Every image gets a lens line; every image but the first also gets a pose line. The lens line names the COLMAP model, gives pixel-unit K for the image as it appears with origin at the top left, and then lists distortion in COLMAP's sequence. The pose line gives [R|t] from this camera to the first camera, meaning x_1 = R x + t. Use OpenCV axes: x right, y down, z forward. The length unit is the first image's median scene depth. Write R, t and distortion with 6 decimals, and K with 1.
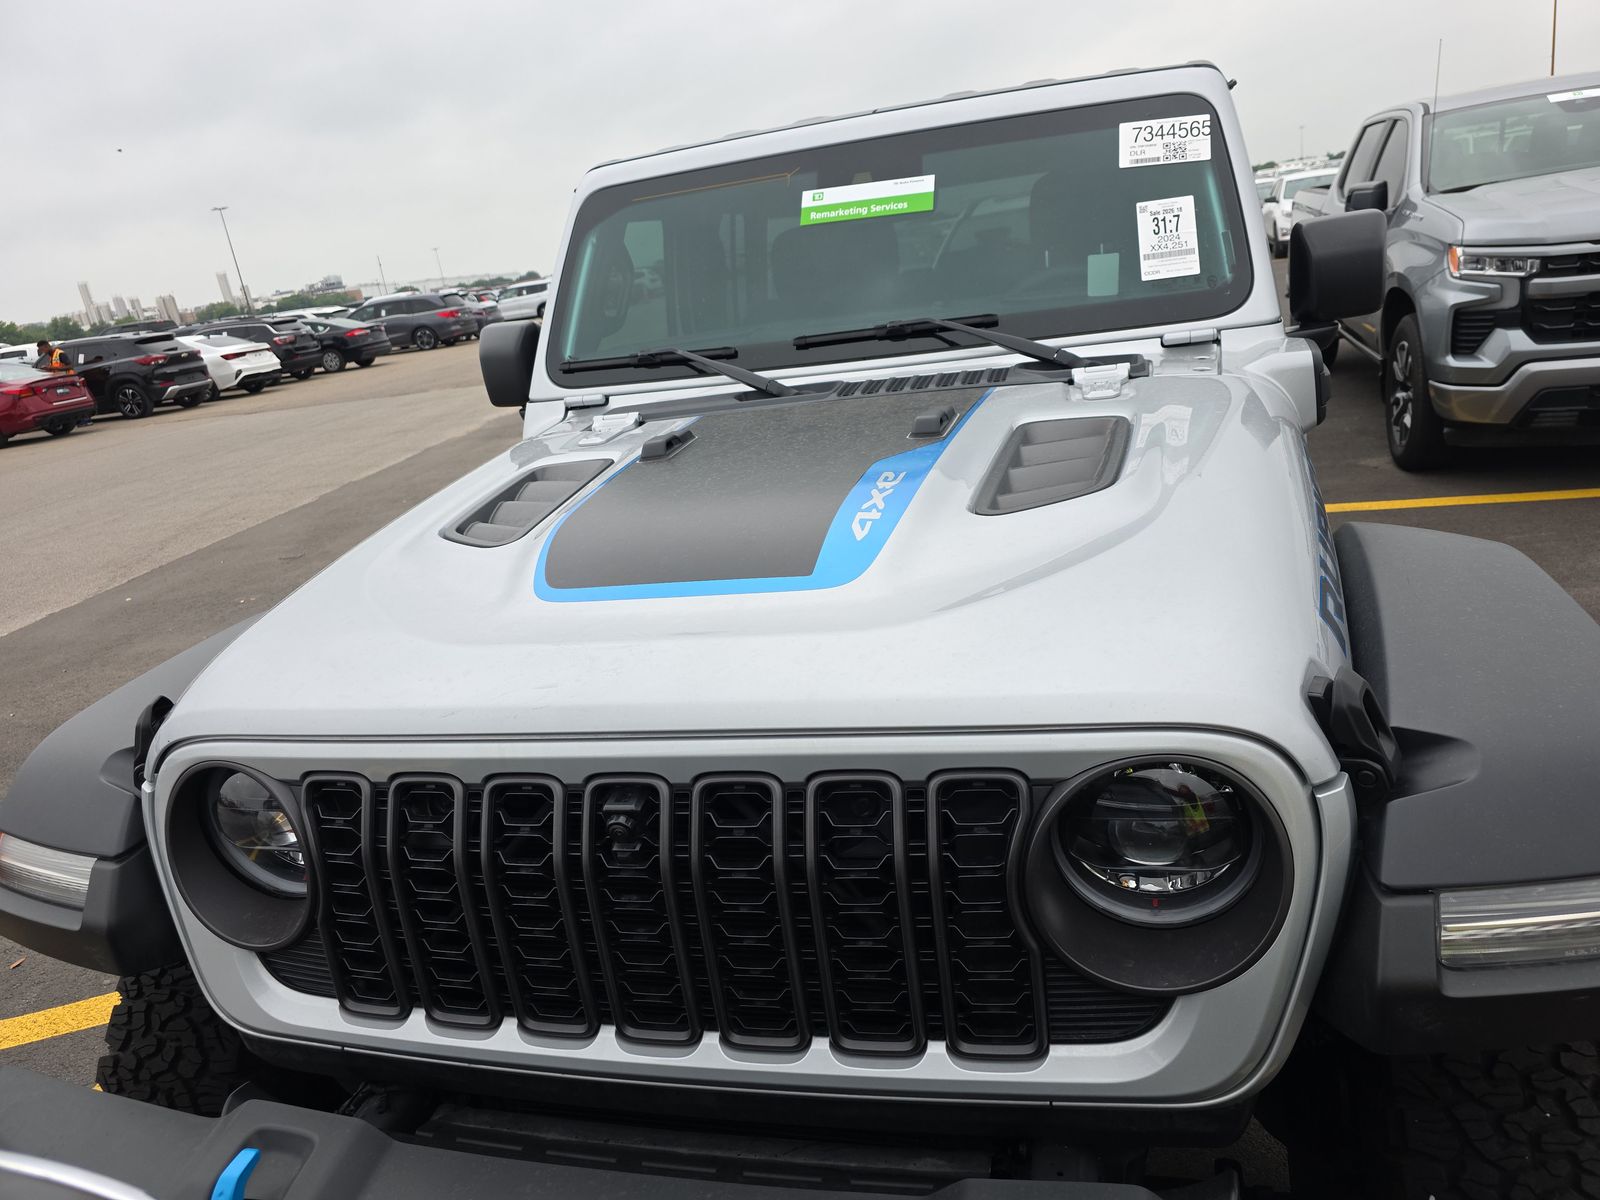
lens RADIAL K [[1106.6, 0, 800.0], [0, 1106.6, 600.0], [0, 0, 1]] dist [0.001138, -0.002156]
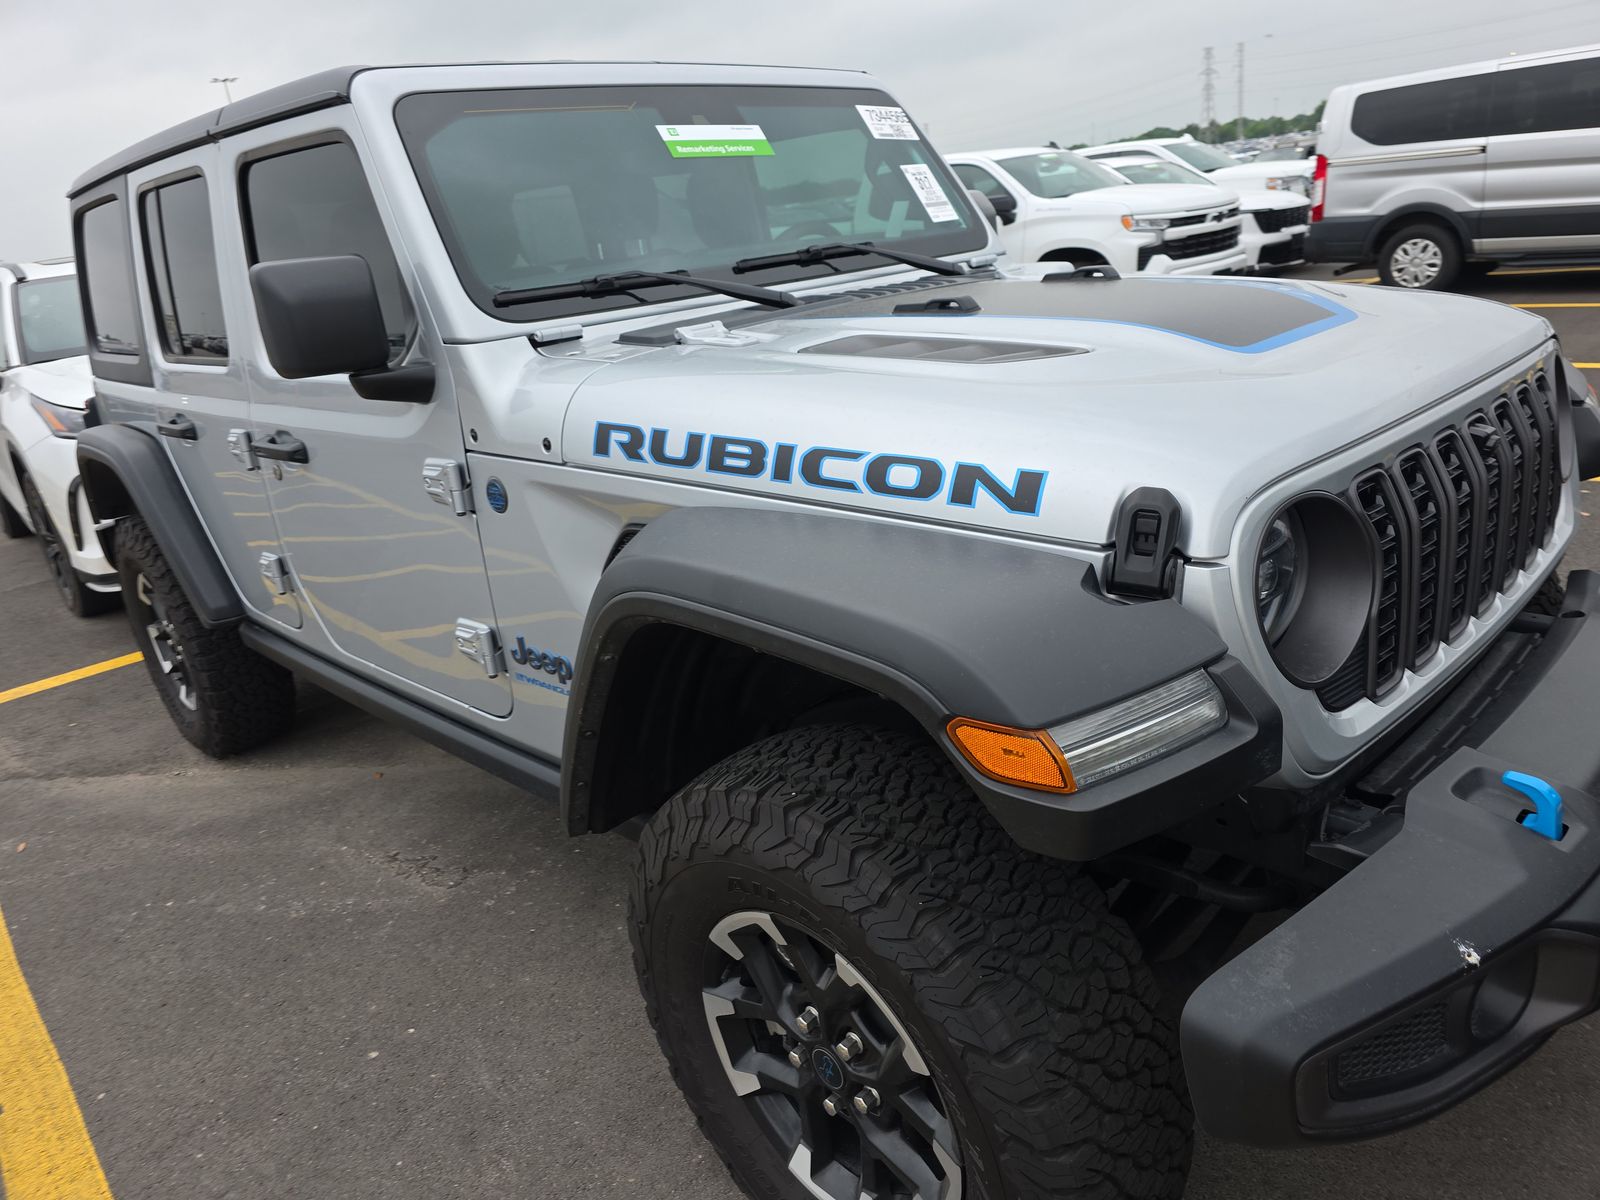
lens RADIAL K [[1106.6, 0, 800.0], [0, 1106.6, 600.0], [0, 0, 1]] dist [0.001138, -0.002156]
pose [[0.561654, -0.203897, 0.801855, -0.866518], [0.259393, 0.963691, 0.063359, 0.018003], [-0.785659, 0.172410, 0.594151, 0.395144]]
